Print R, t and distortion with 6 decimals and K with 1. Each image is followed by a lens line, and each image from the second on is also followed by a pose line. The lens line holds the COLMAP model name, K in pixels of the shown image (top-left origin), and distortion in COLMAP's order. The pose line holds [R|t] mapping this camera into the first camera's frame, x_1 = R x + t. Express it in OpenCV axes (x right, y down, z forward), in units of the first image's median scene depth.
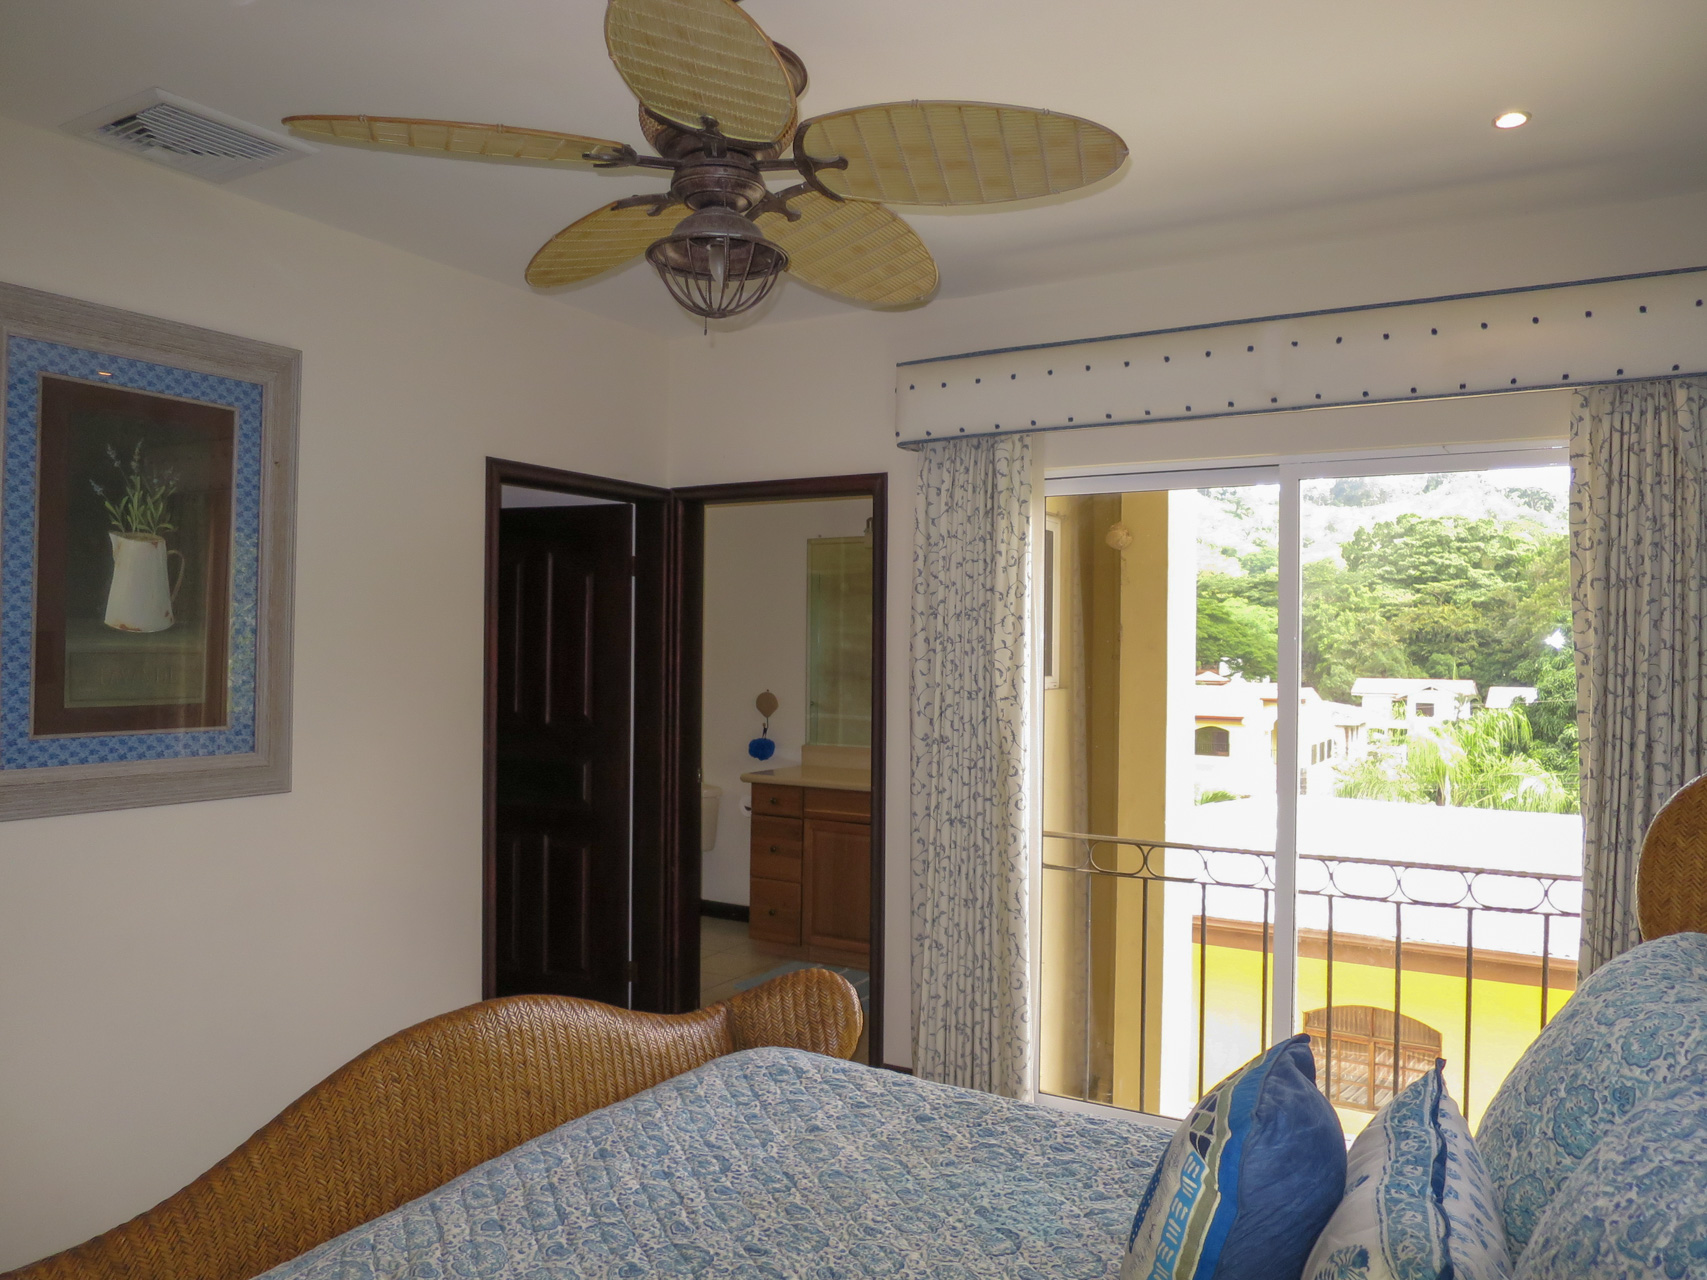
lens RADIAL K [[1211.7, 0, 817.7], [0, 1211.7, 643.4], [0, 0, 1]] dist [-0.064252, 0.013438]
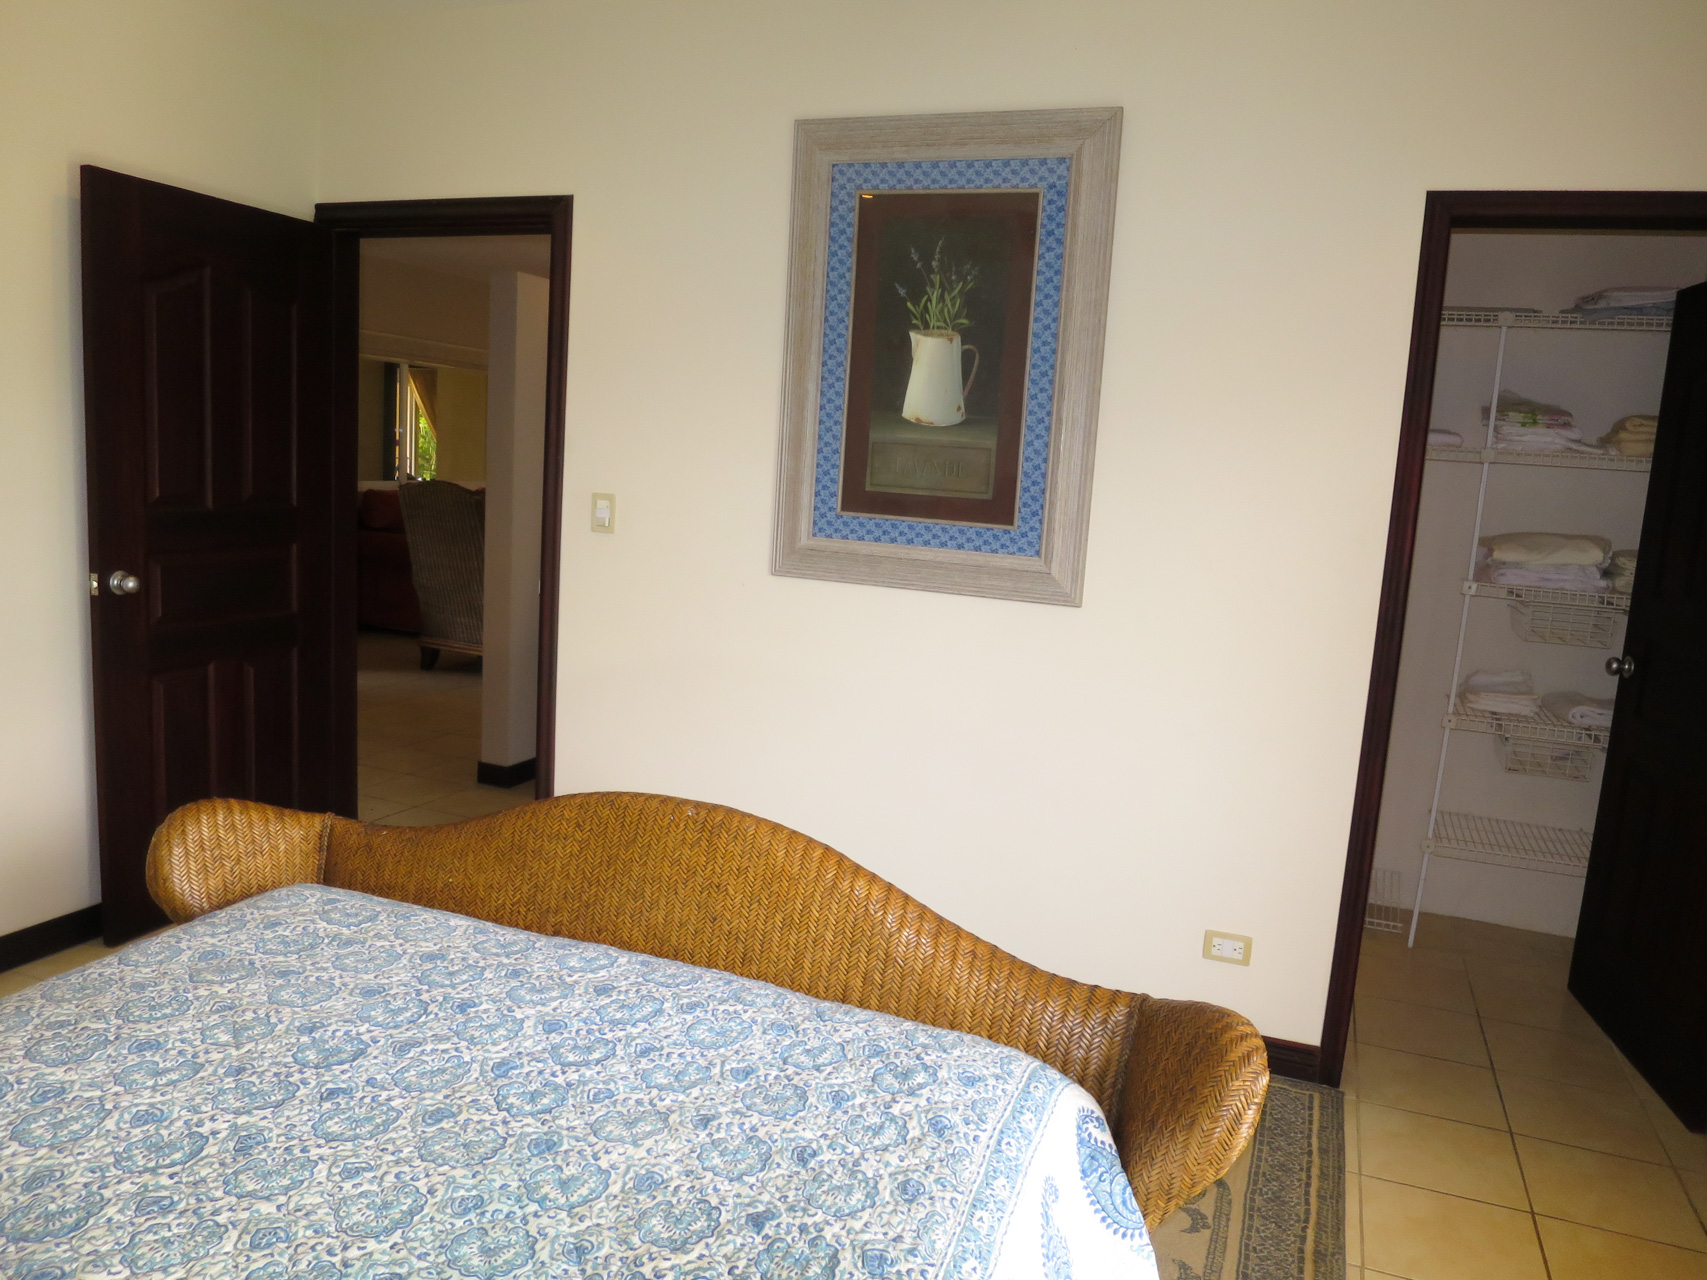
lens RADIAL K [[1211.7, 0, 870.5], [0, 1211.7, 635.4], [0, 0, 1]] dist [-0.064252, 0.013438]
pose [[0.185298, 0.146682, -0.971673, 0.493781], [-0.057632, 0.988717, 0.138265, 0.029725], [0.980991, 0.030379, 0.191661, 0.750582]]
